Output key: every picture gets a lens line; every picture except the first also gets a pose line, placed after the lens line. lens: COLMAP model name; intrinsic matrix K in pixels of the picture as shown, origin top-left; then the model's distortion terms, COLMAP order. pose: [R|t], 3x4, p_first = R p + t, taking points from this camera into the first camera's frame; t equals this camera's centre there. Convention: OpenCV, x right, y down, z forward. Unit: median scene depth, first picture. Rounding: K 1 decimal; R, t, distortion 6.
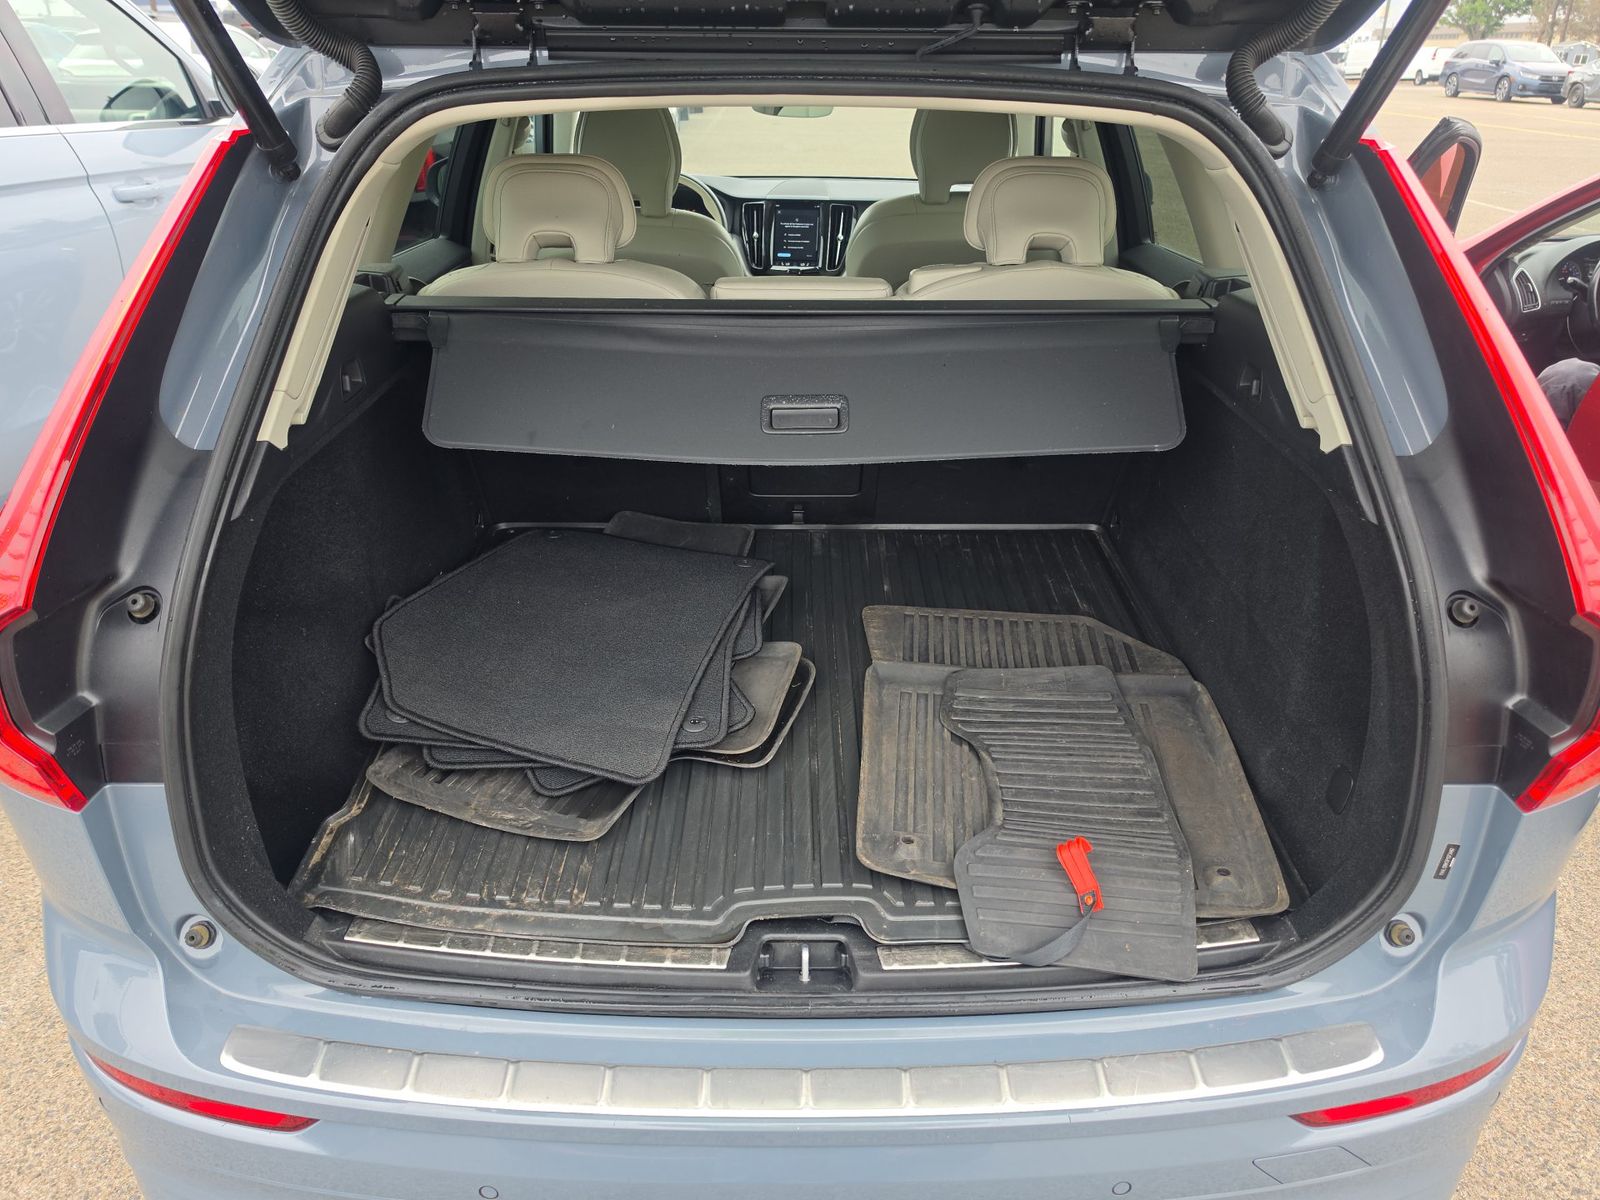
lens RADIAL K [[1139.0, 0, 779.6], [0, 1139.0, 618.4], [0, 0, 1]] dist [-0.036780, 0.010137]
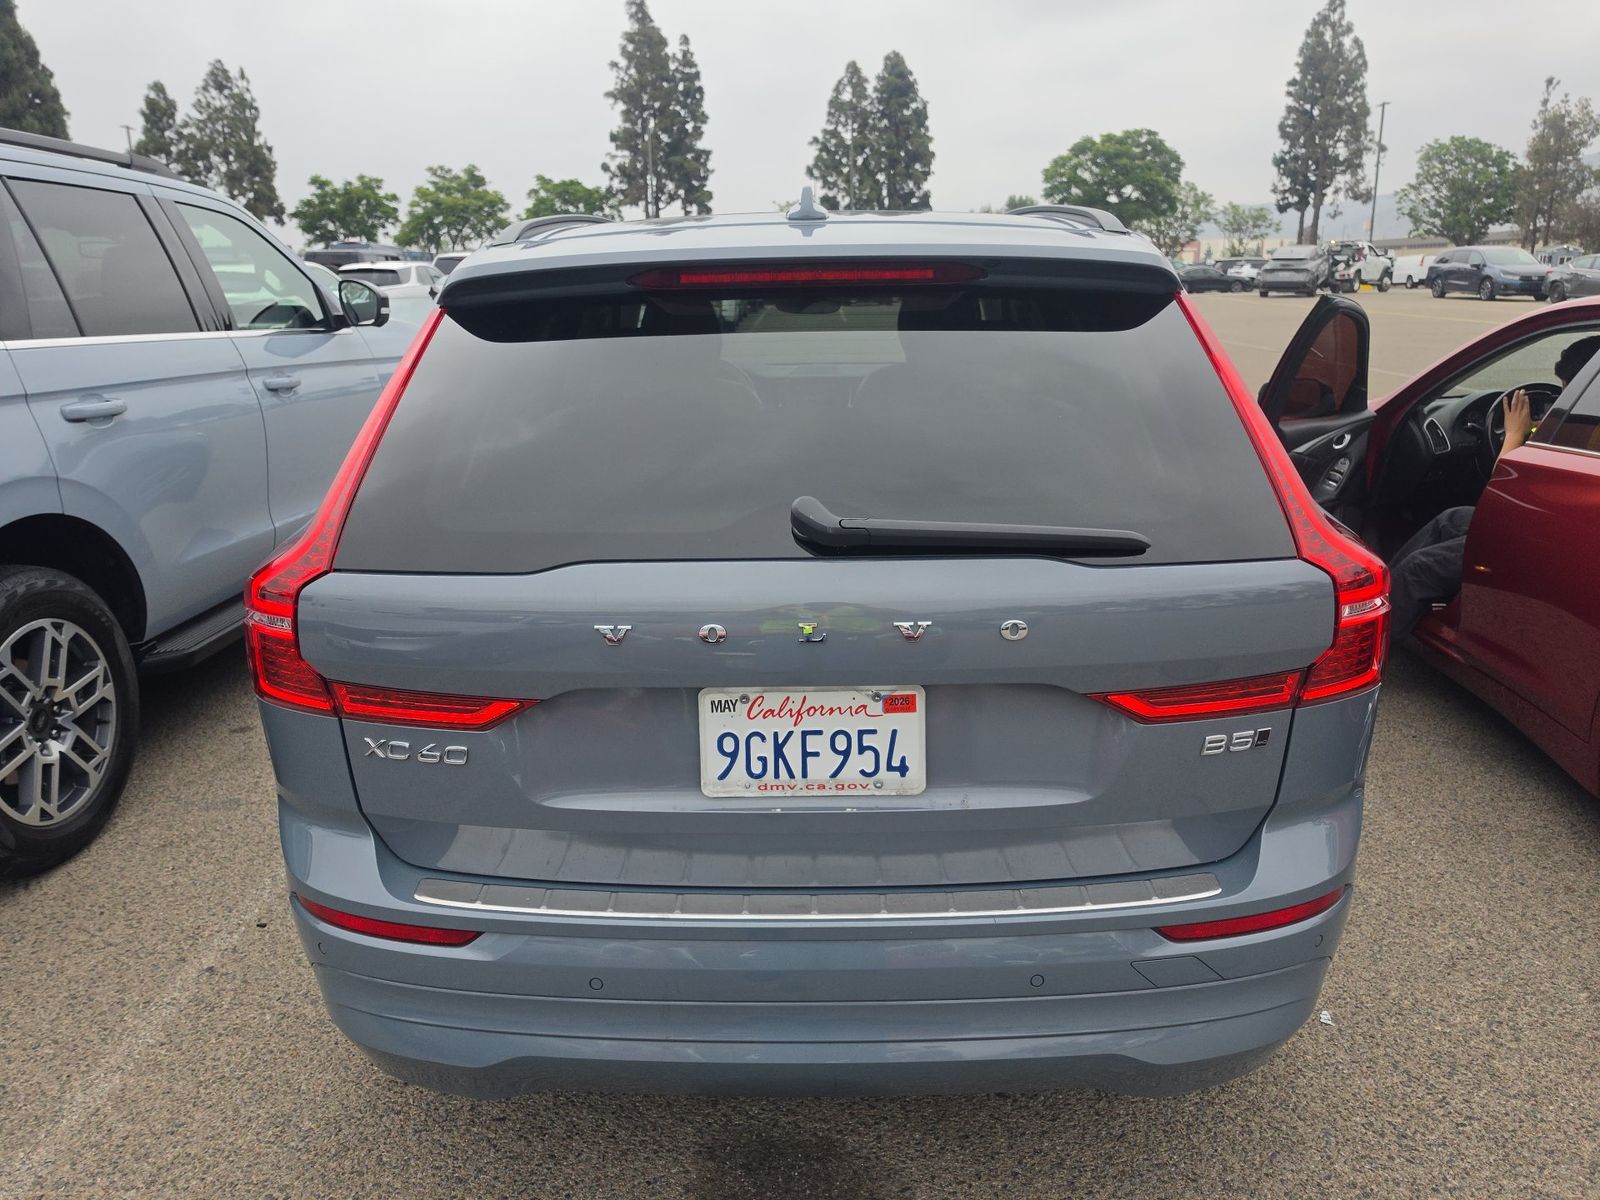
lens RADIAL K [[1139.0, 0, 755.1], [0, 1139.0, 617.0], [0, 0, 1]] dist [-0.036780, 0.010137]
pose [[0.998868, -0.014089, -0.045436, 0.004561], [0.005925, 0.984544, -0.175040, 0.084874], [0.047200, 0.174572, 0.983512, -0.140662]]
